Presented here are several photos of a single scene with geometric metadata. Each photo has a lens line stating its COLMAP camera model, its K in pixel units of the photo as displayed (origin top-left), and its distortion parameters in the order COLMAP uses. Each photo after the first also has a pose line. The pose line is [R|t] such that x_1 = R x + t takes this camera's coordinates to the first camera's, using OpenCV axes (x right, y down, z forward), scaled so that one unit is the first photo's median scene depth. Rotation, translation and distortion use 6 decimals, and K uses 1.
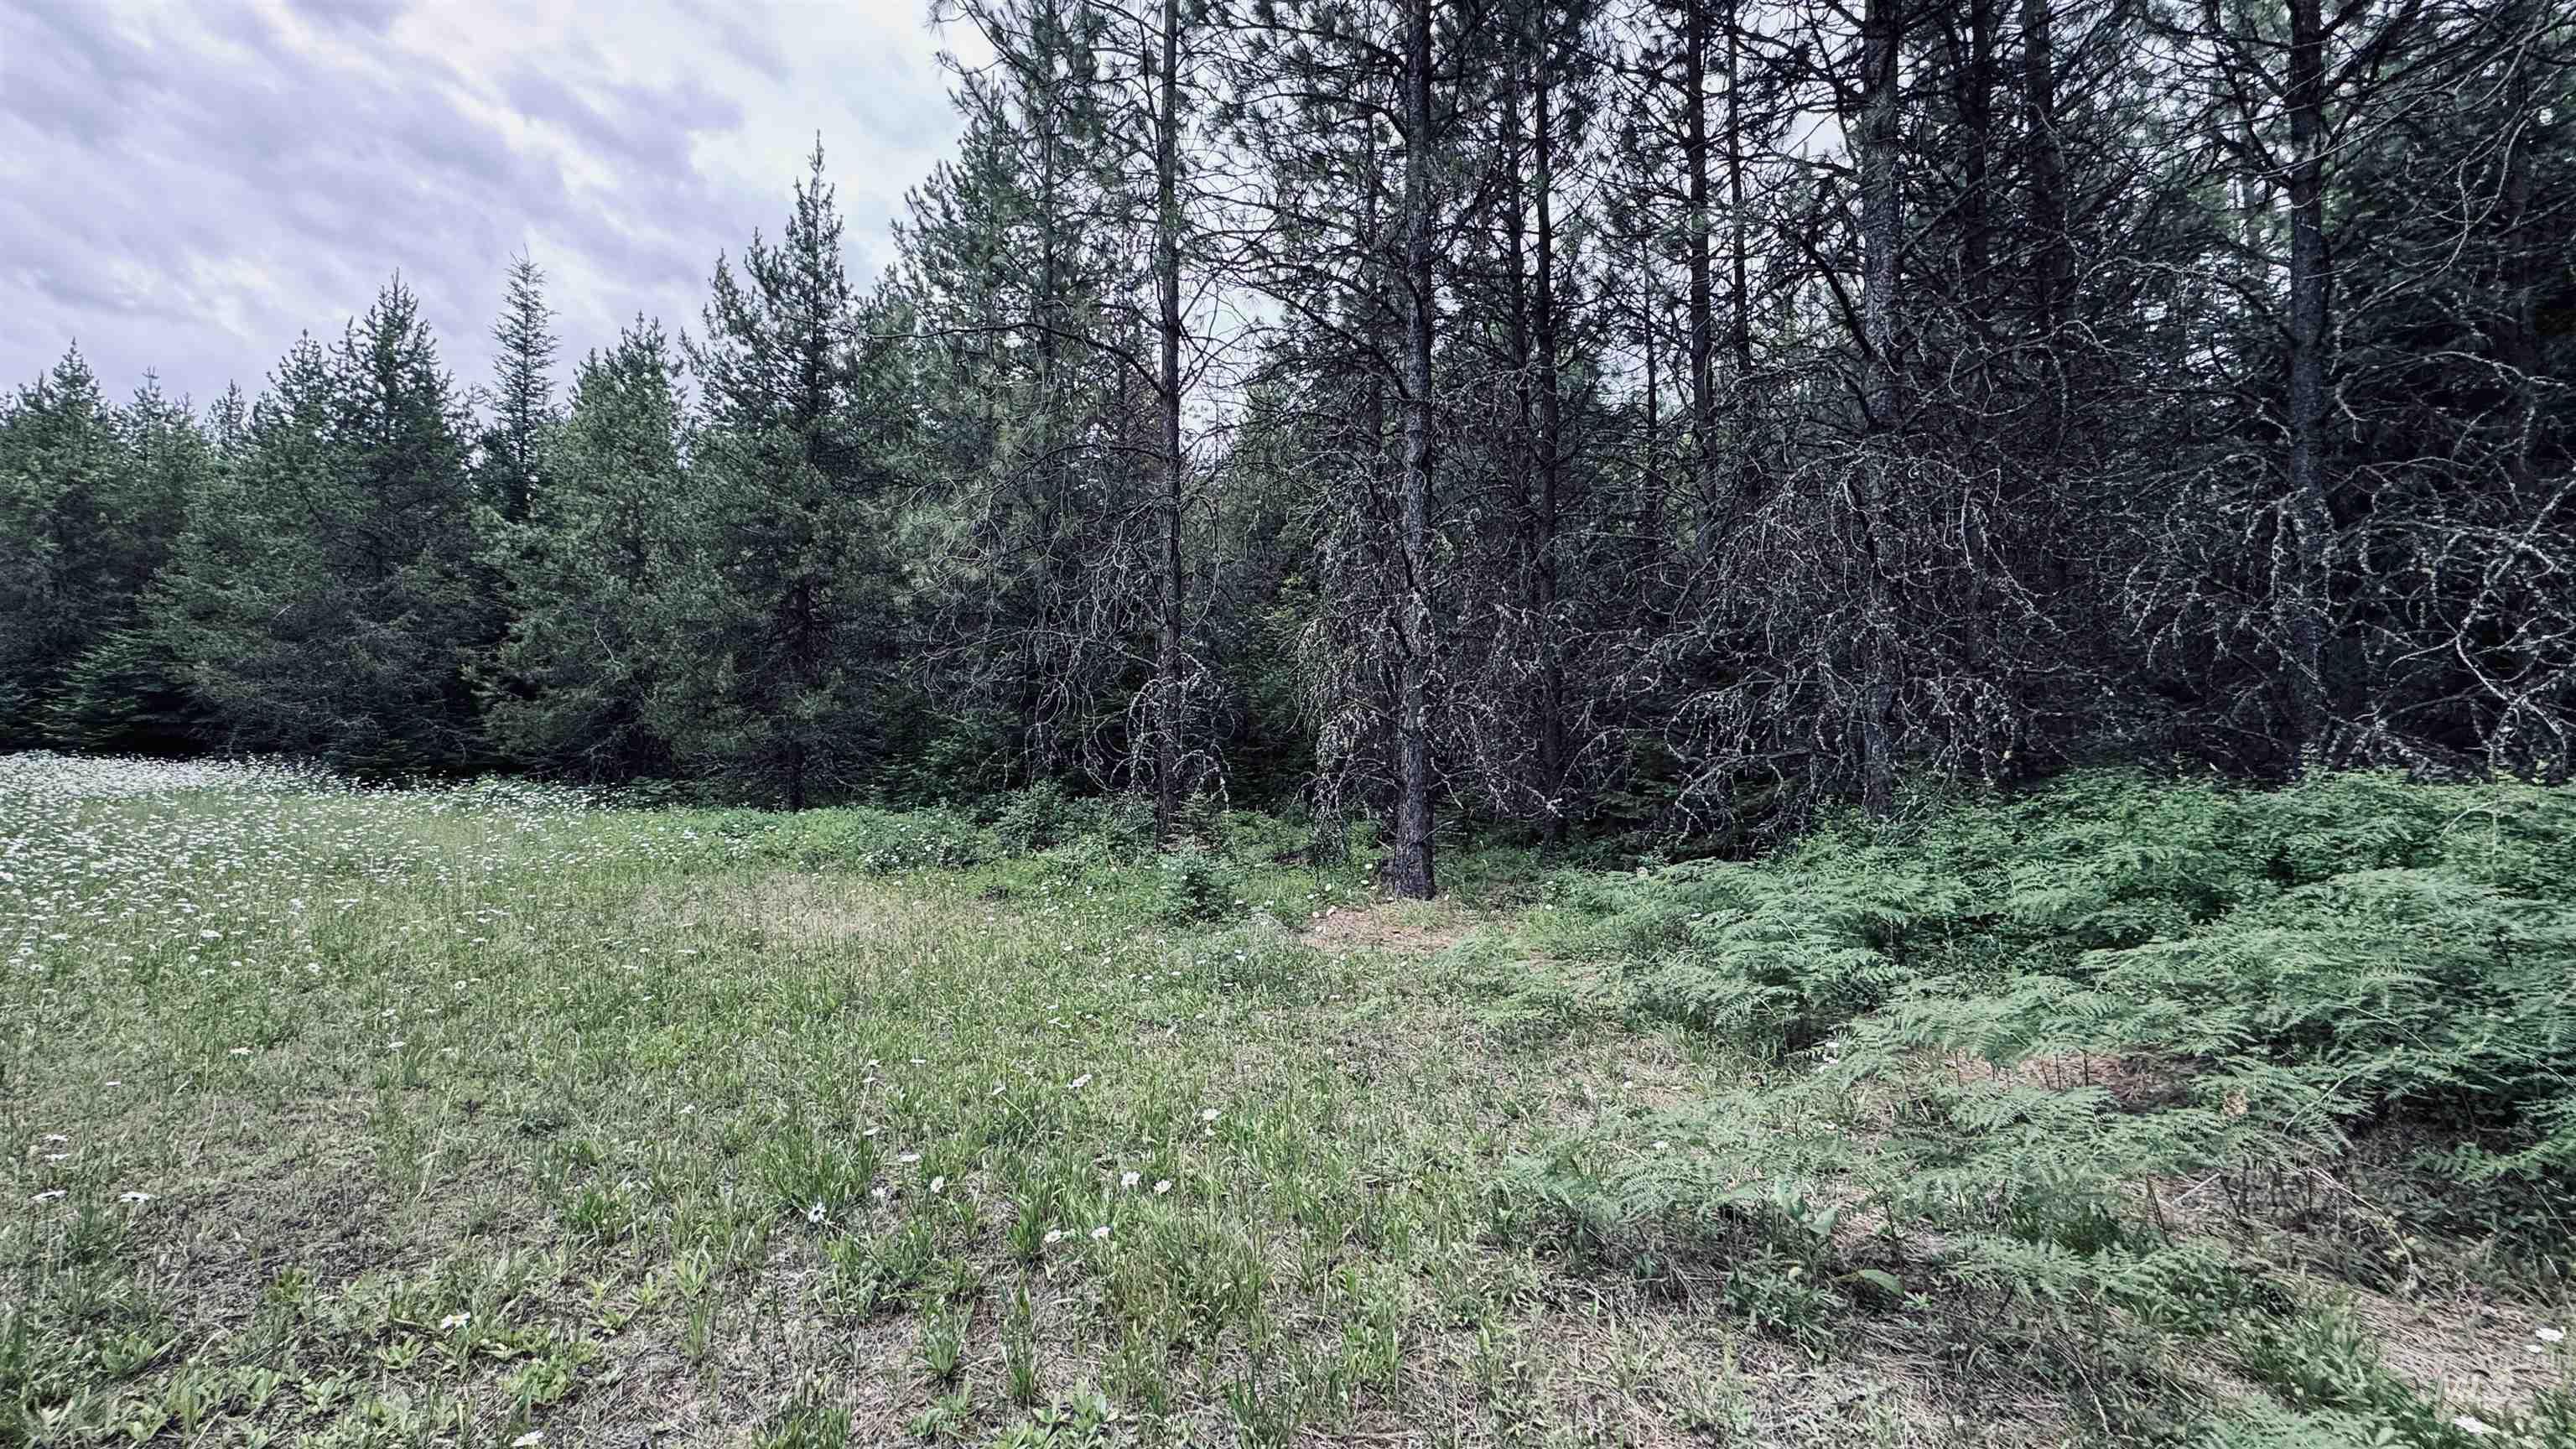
lens RADIAL K [[1029.2, 0, 1284.6], [0, 1029.2, 721.2], [0, 0, 1]] dist [-0.003376, 0.000046]
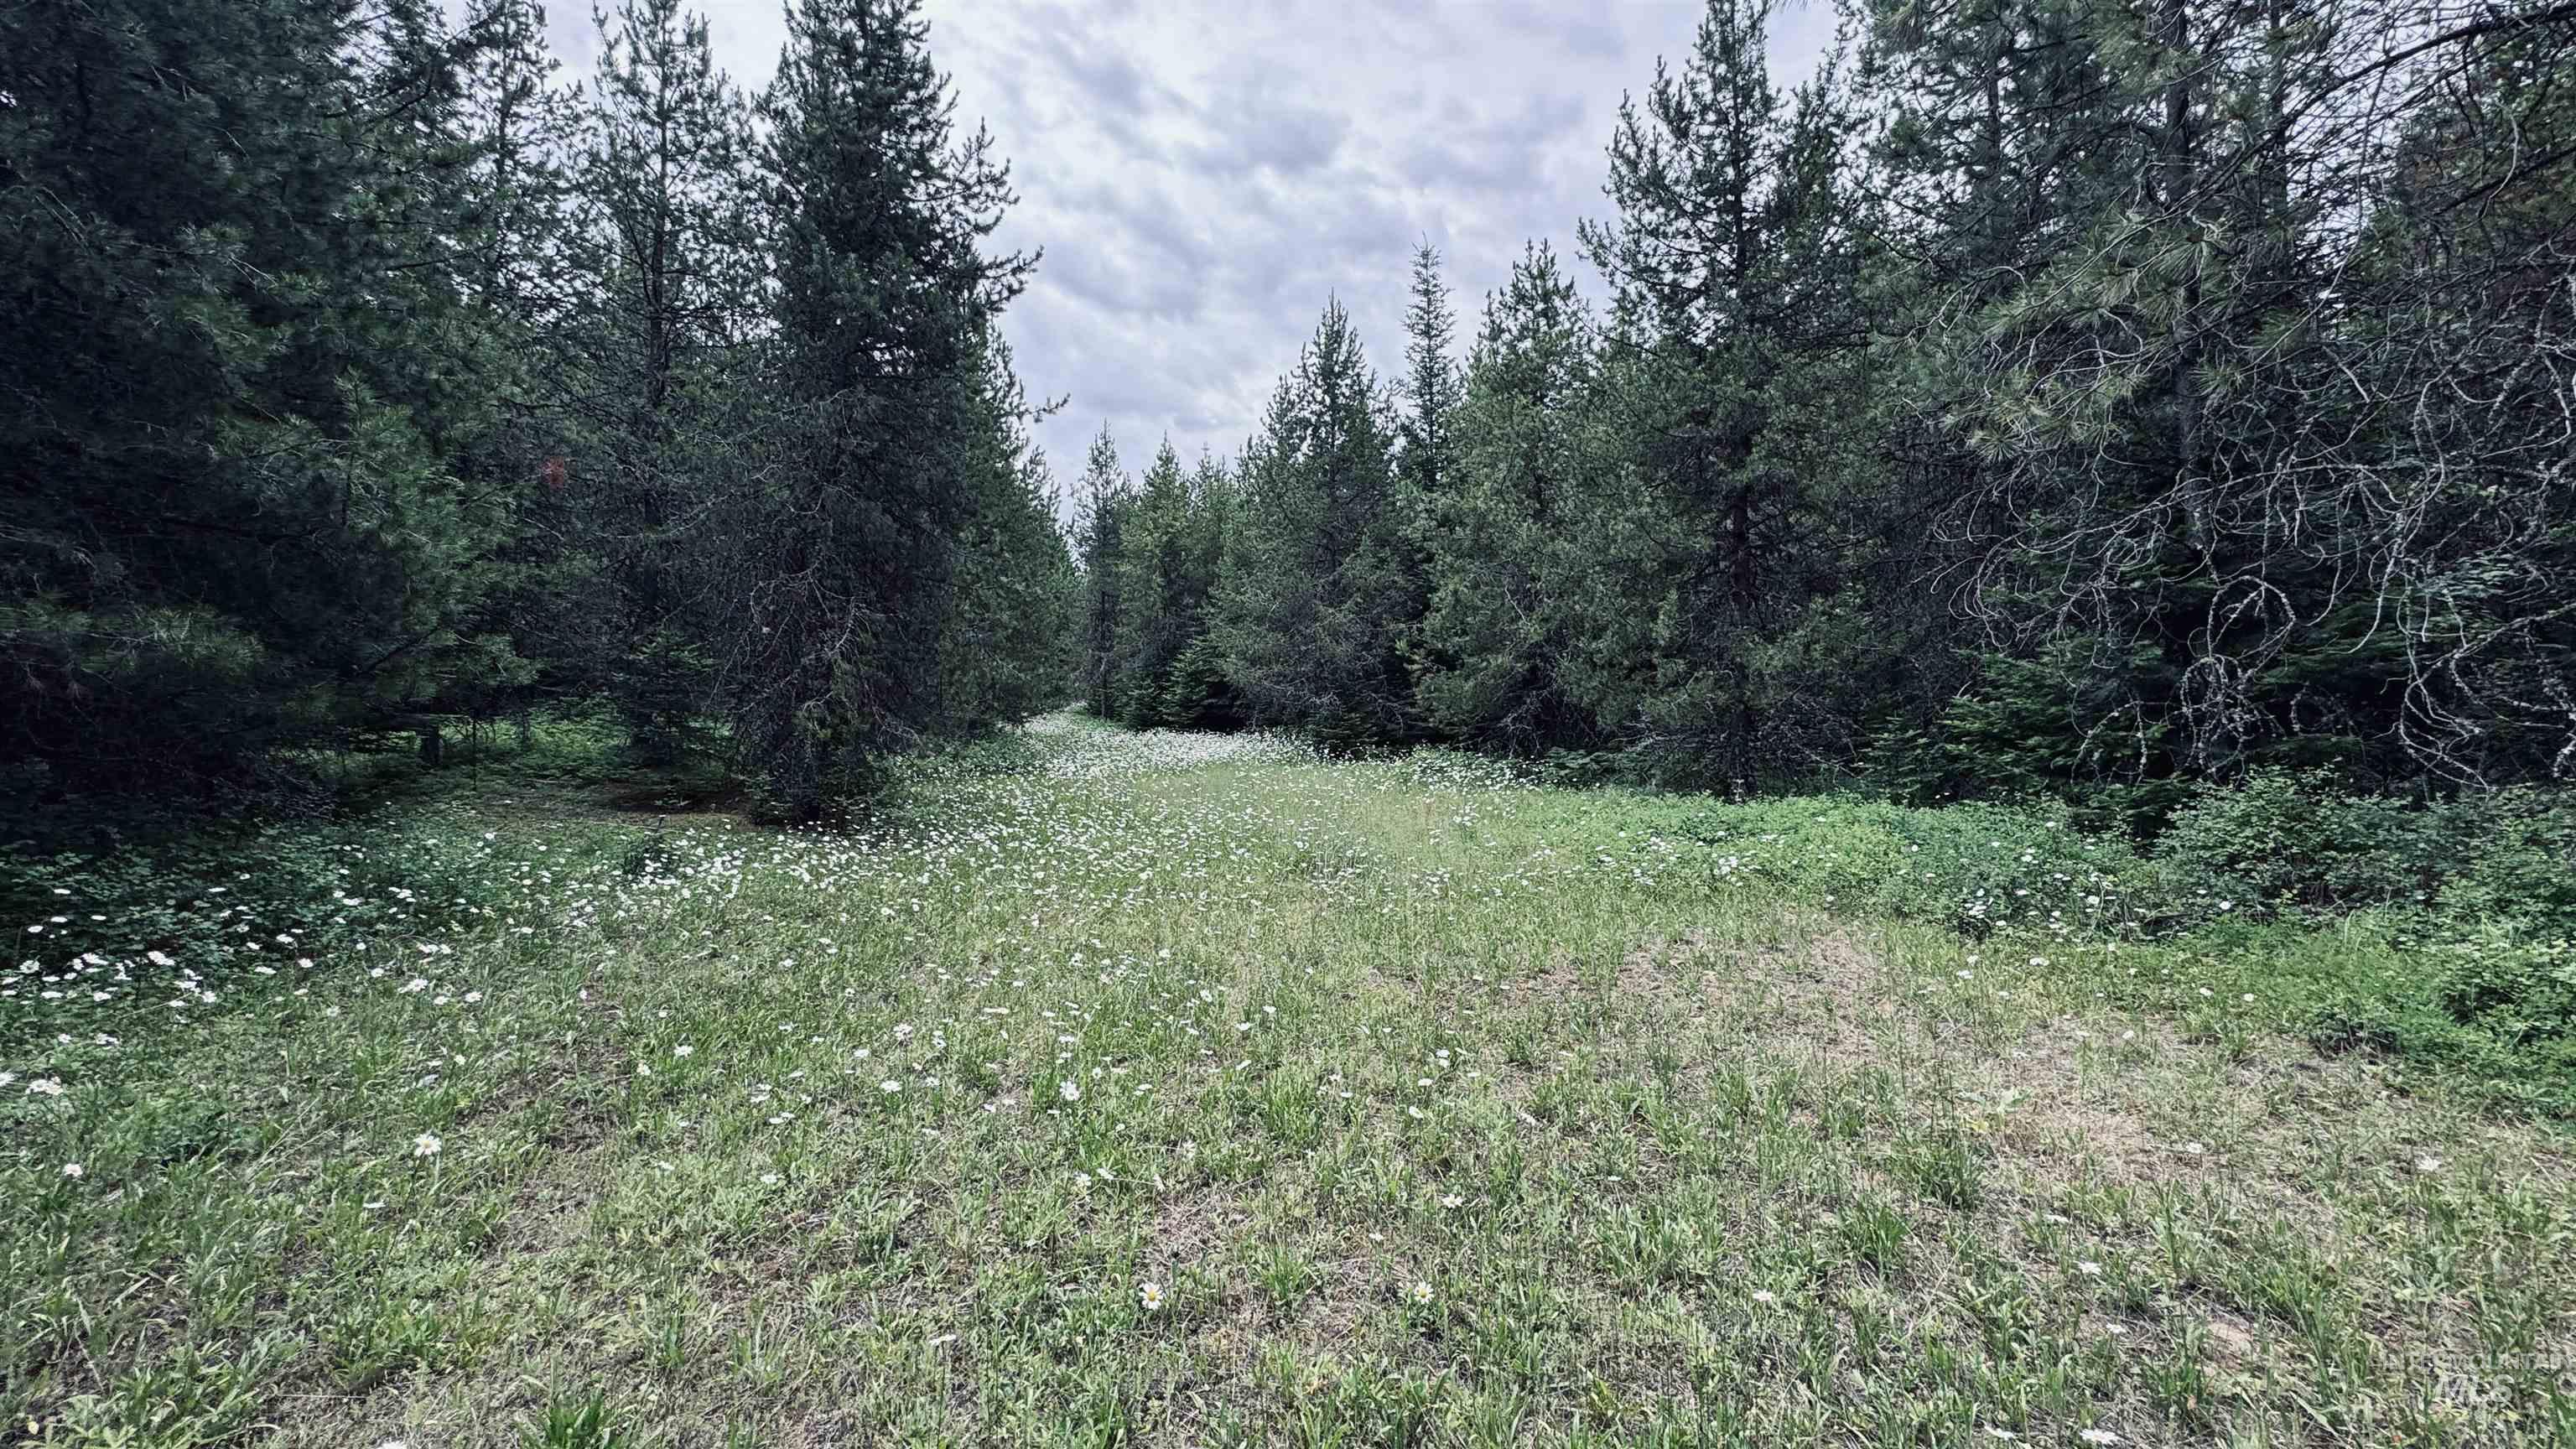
lens RADIAL K [[1029.2, 0, 1284.6], [0, 1029.2, 721.2], [0, 0, 1]] dist [-0.003376, 0.000046]
pose [[0.704300, -0.021784, -0.709568, -0.141826], [0.051167, 0.998487, 0.020133, -0.000144], [0.708056, -0.050487, 0.704349, 0.180889]]
